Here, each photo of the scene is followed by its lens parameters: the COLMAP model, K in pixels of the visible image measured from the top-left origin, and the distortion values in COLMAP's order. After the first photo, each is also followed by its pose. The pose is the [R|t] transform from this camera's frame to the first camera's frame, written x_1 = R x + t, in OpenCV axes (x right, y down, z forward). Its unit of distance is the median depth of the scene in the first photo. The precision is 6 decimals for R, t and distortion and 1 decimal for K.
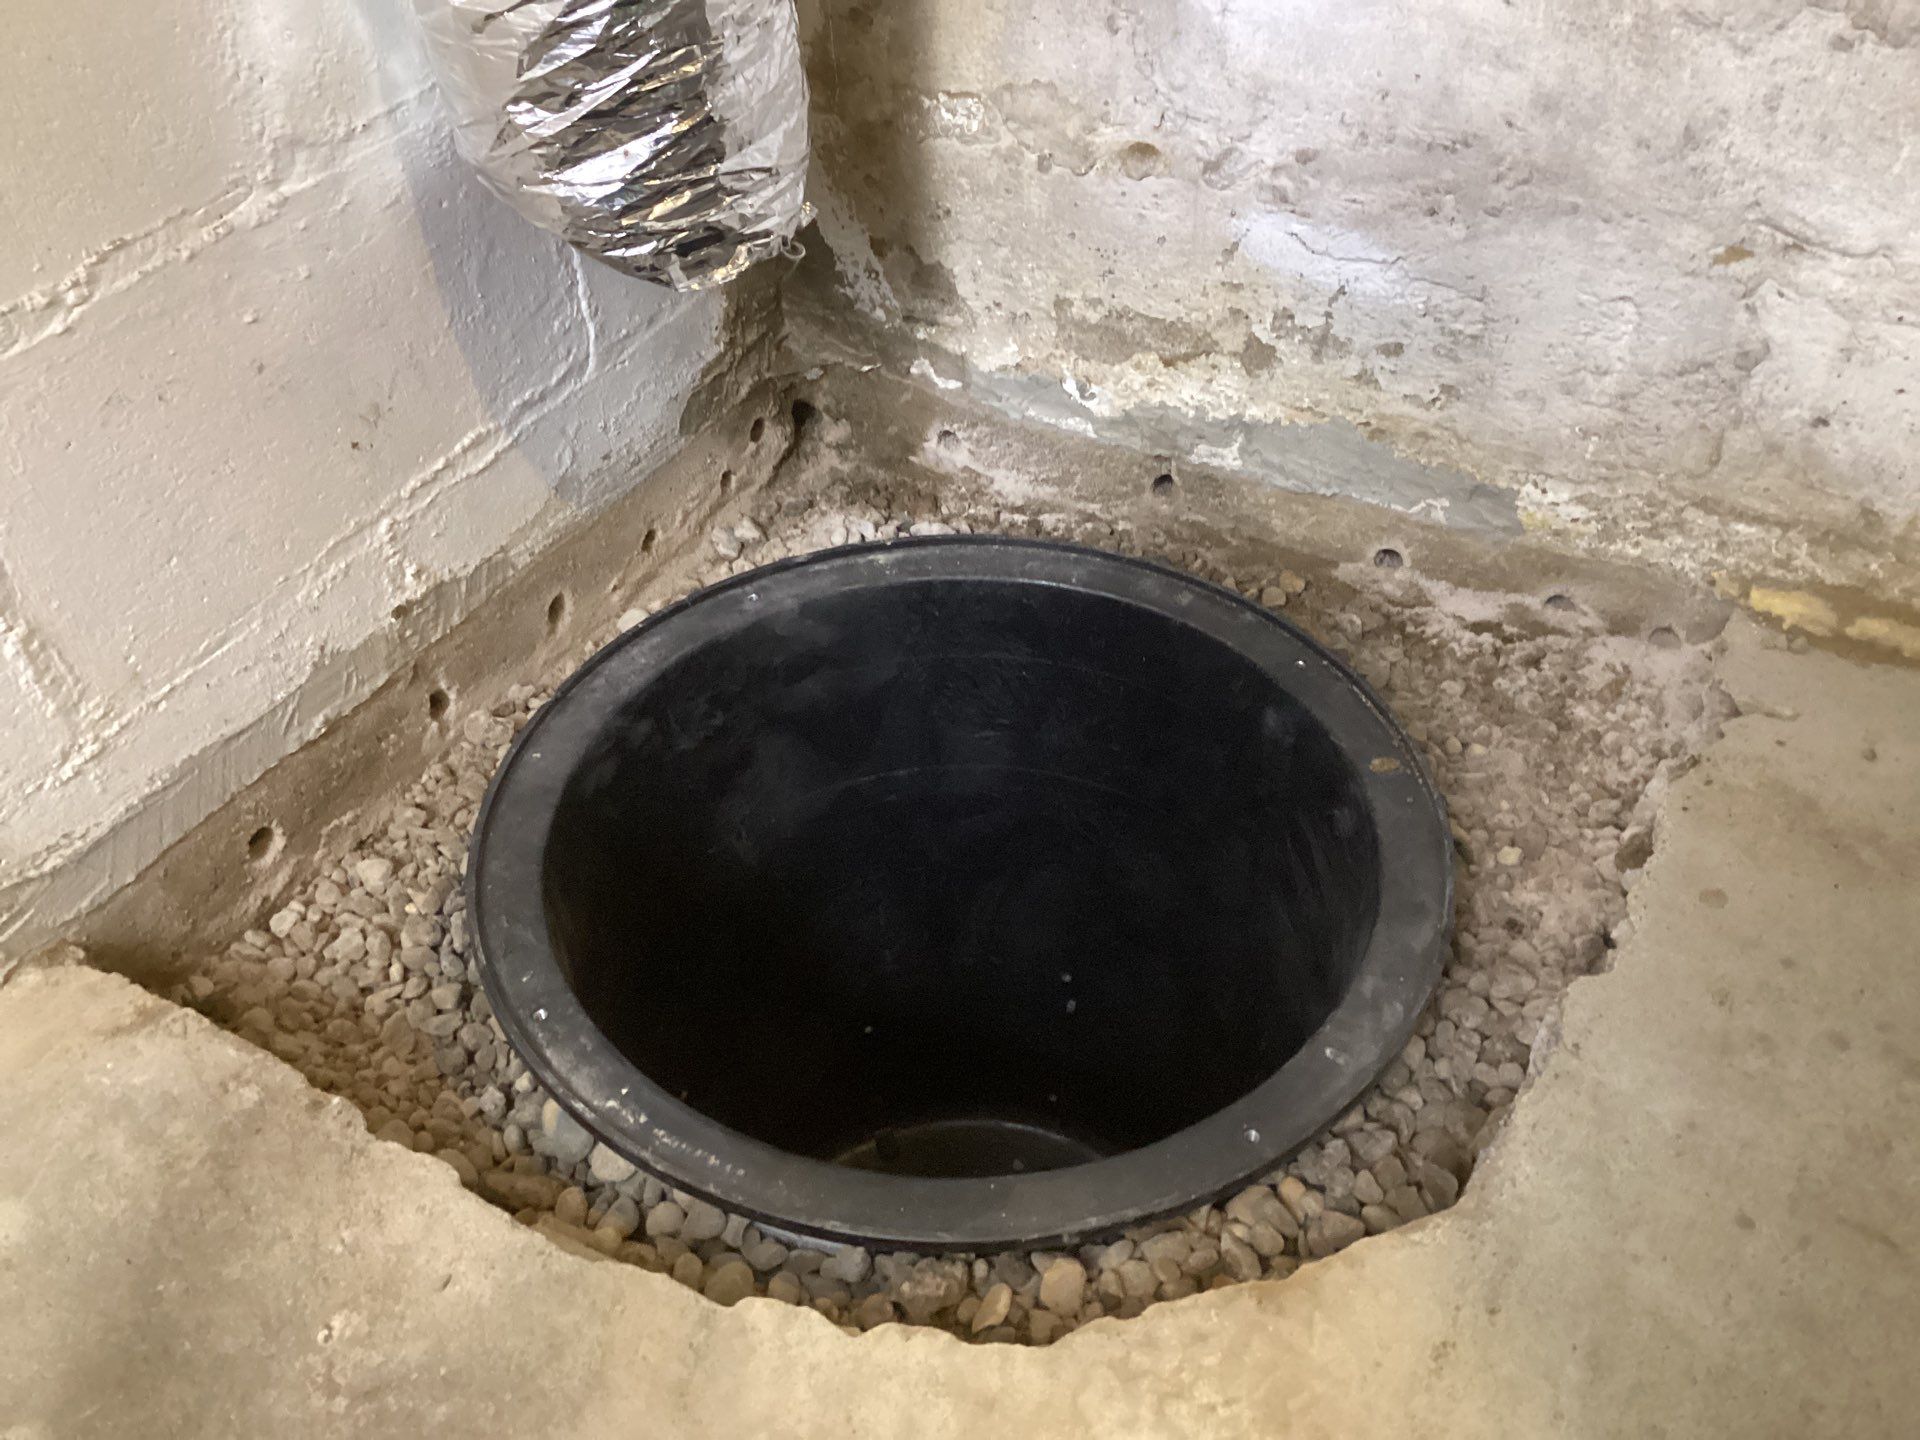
lens RADIAL K [[1737.4, 0, 955.0], [0, 1737.4, 700.0], [0, 0, 1]] dist [0.051590, -0.116263]
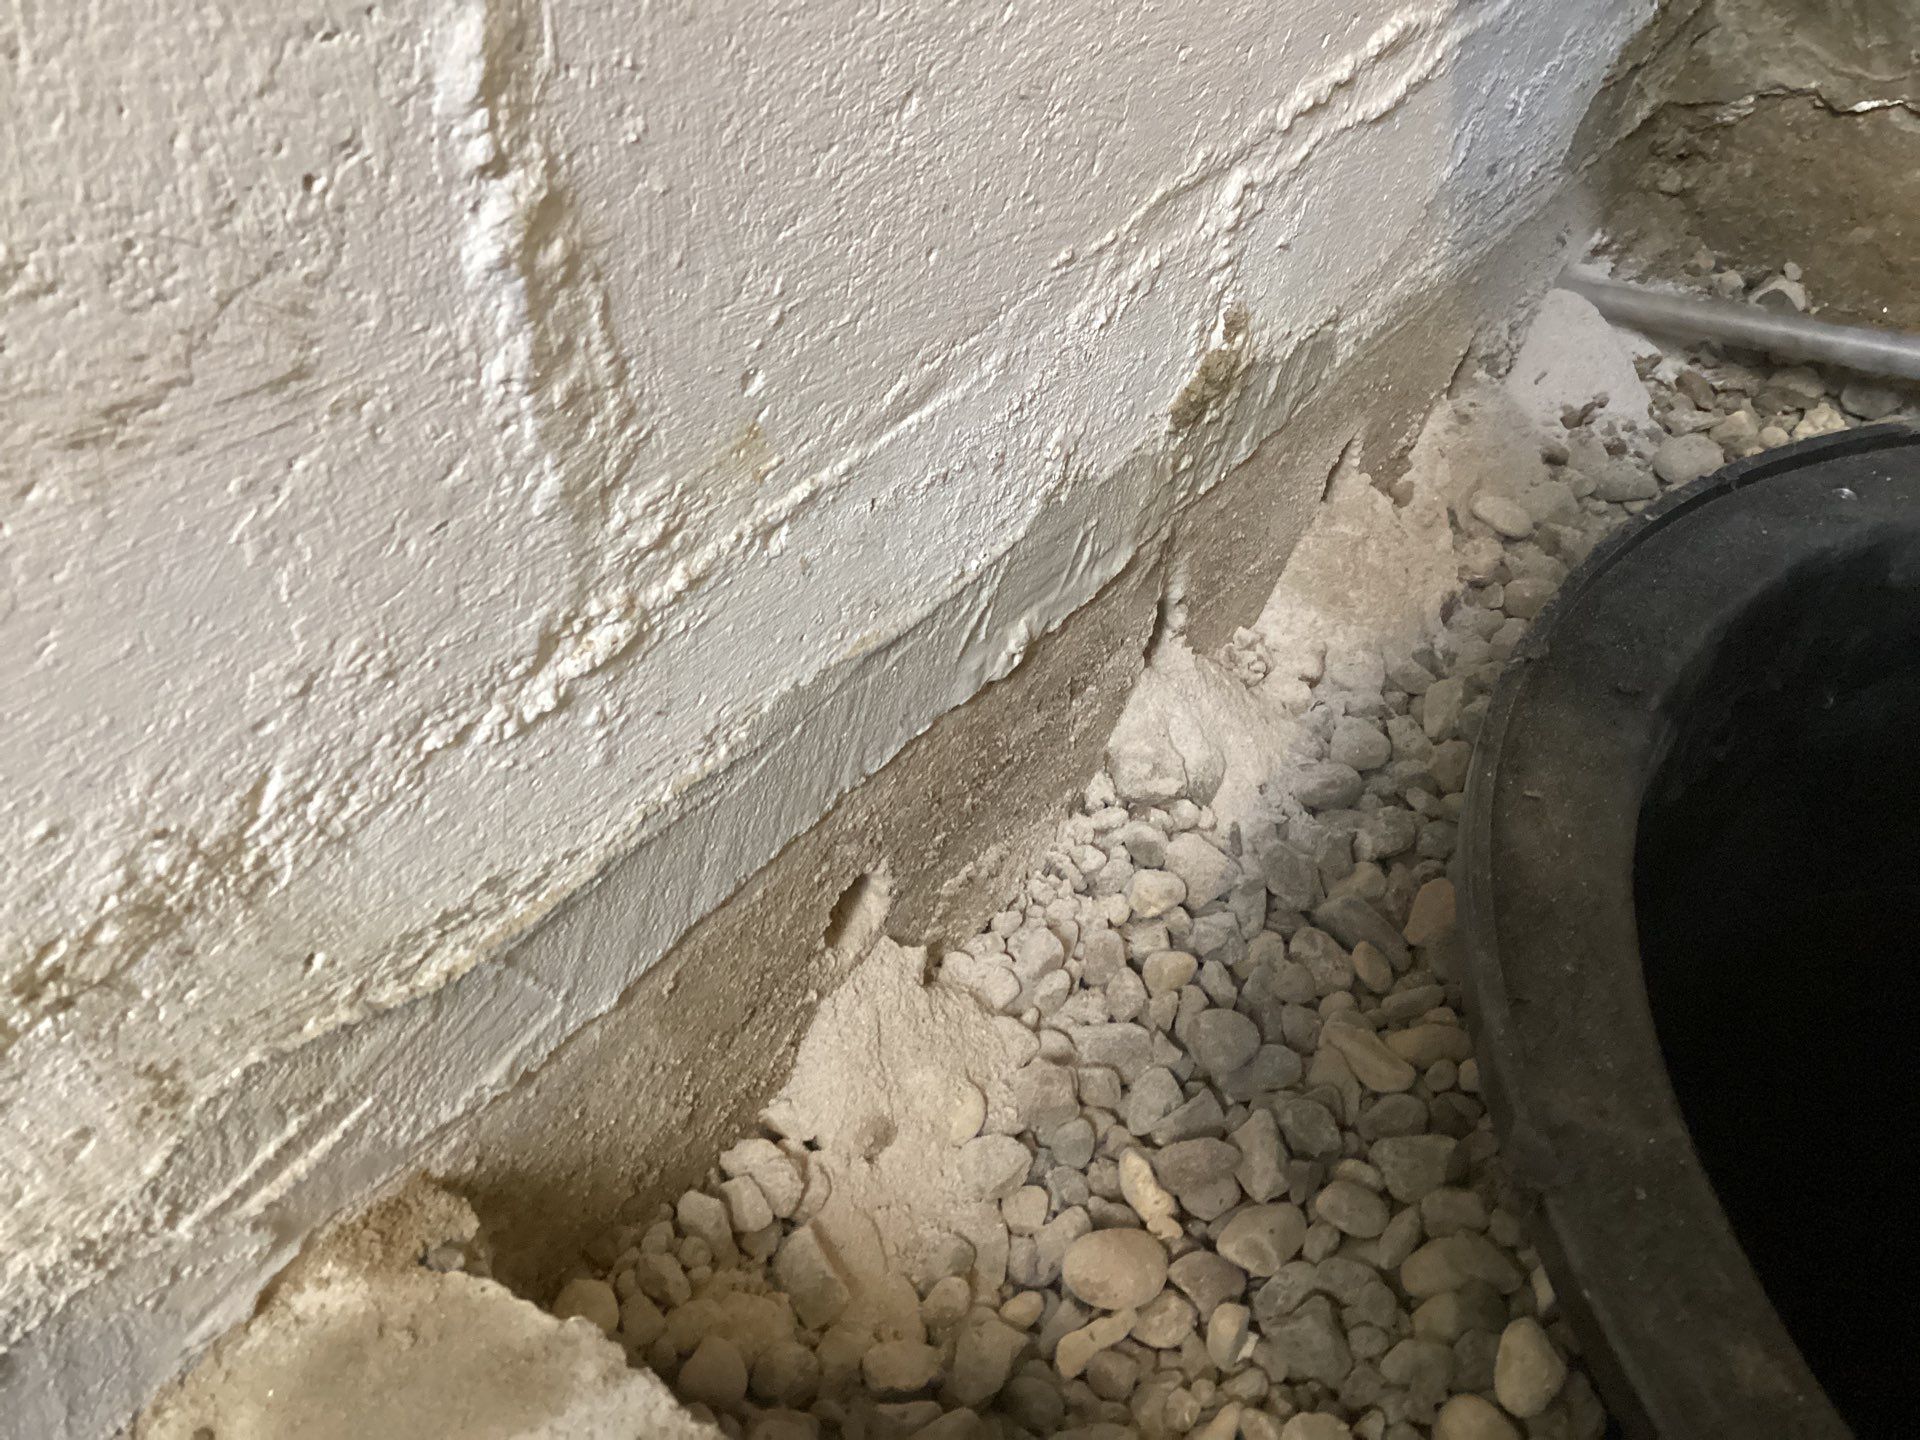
lens RADIAL K [[1737.4, 0, 951.5], [0, 1737.4, 684.1], [0, 0, 1]] dist [0.051590, -0.116263]
pose [[0.990438, 0.131948, -0.040265, -0.382924], [-0.131862, 0.991256, 0.004798, 0.024880], [0.040546, 0.000557, 0.999178, 0.621782]]
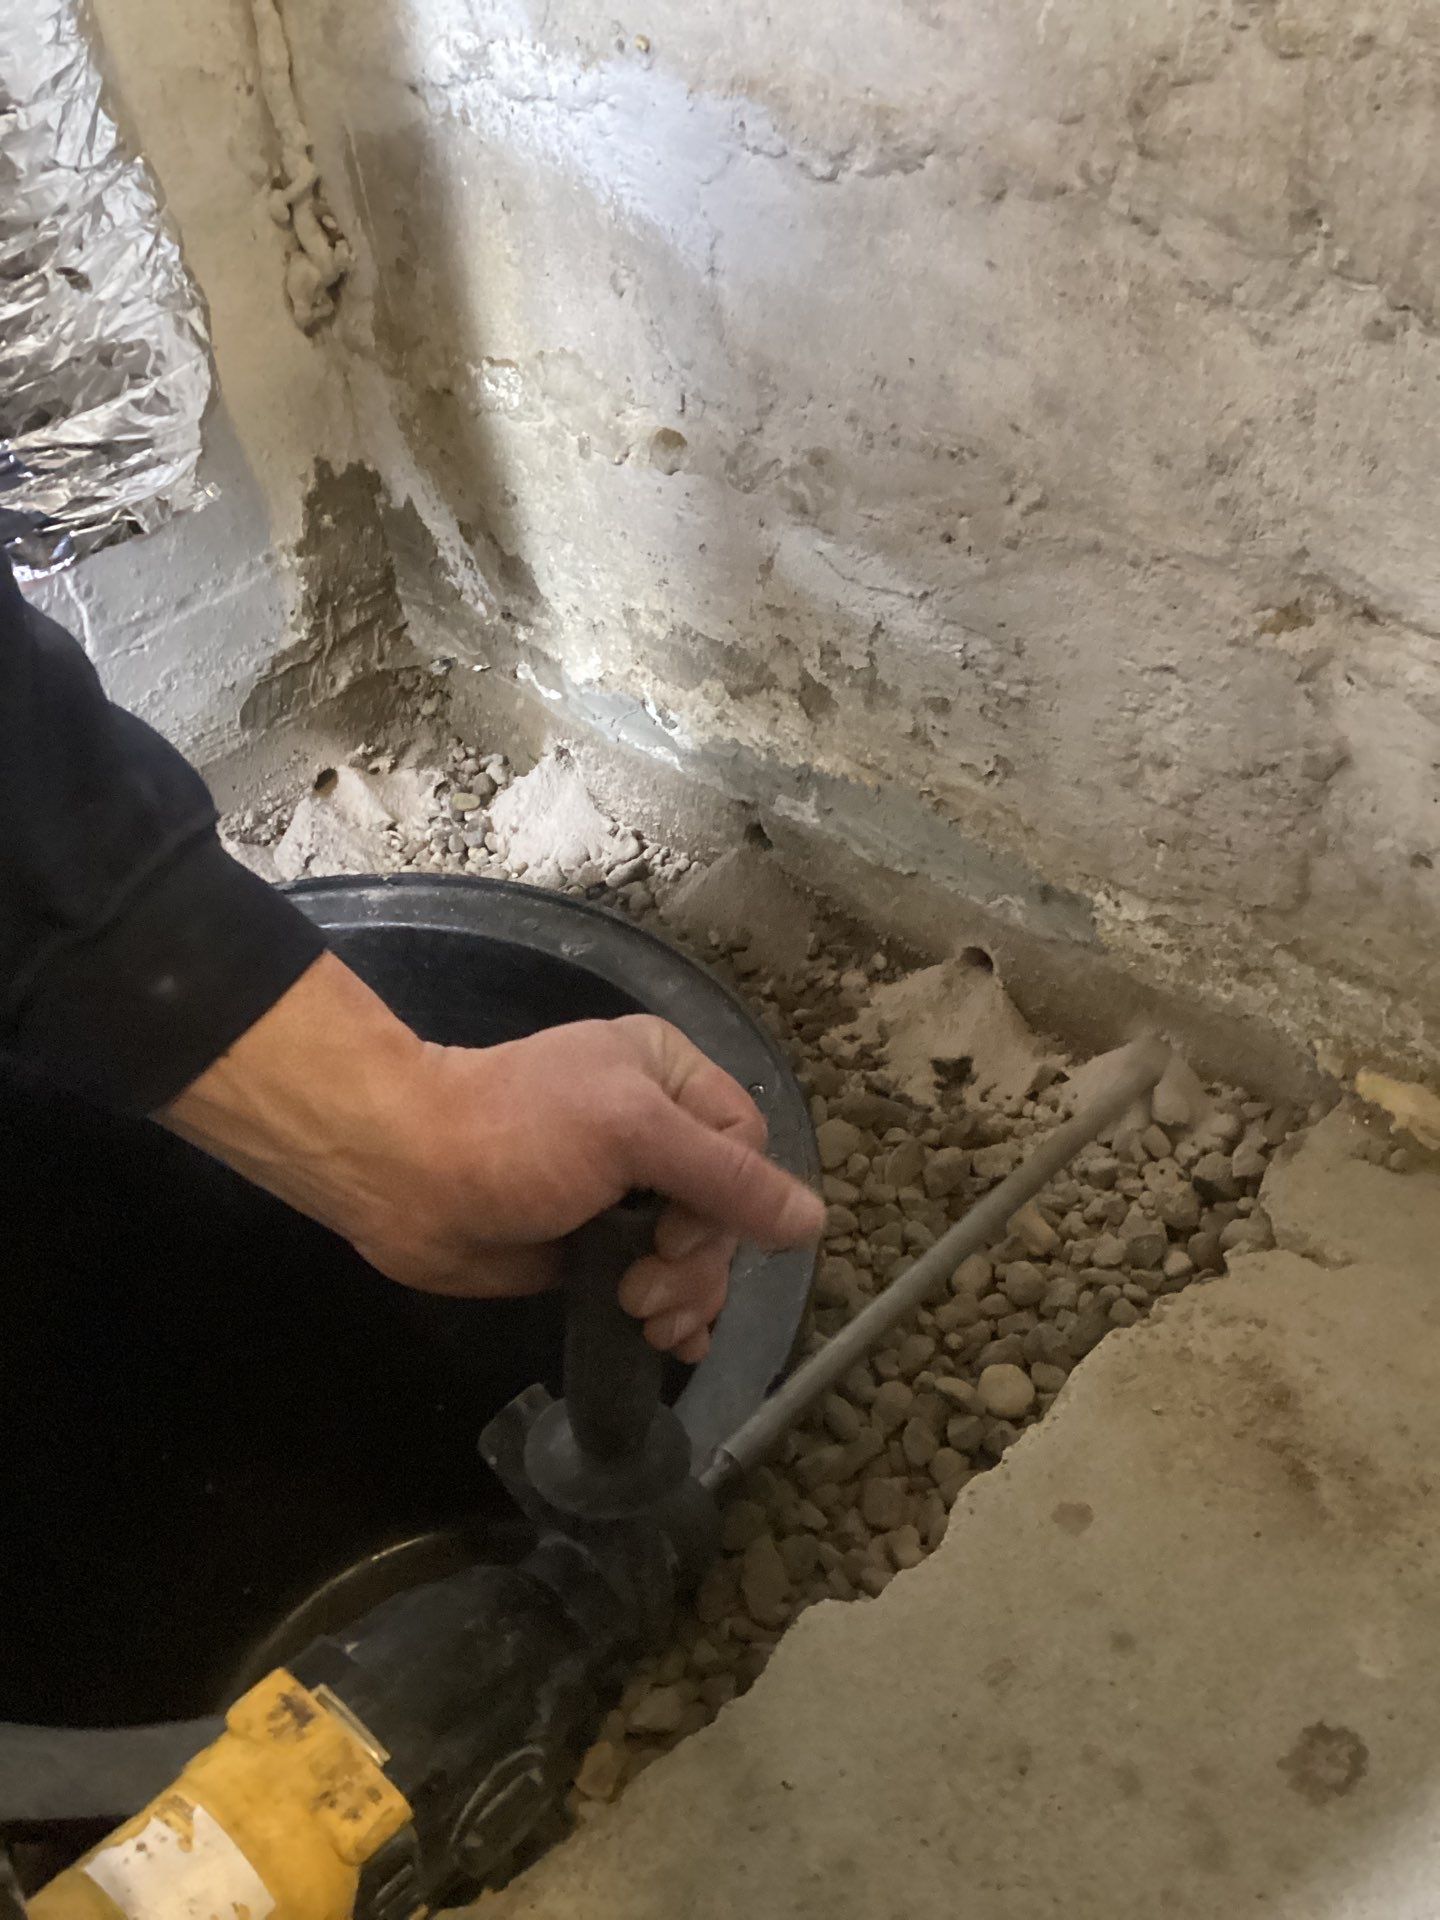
lens RADIAL K [[1737.4, 0, 738.3], [0, 1737.4, 953.0], [0, 0, 1]] dist [0.051590, -0.116263]
pose [[0.959580, 0.115561, -0.256617, 0.432312], [-0.114509, 0.993239, 0.019090, -0.107981], [0.257088, 0.011066, 0.966325, 0.251380]]
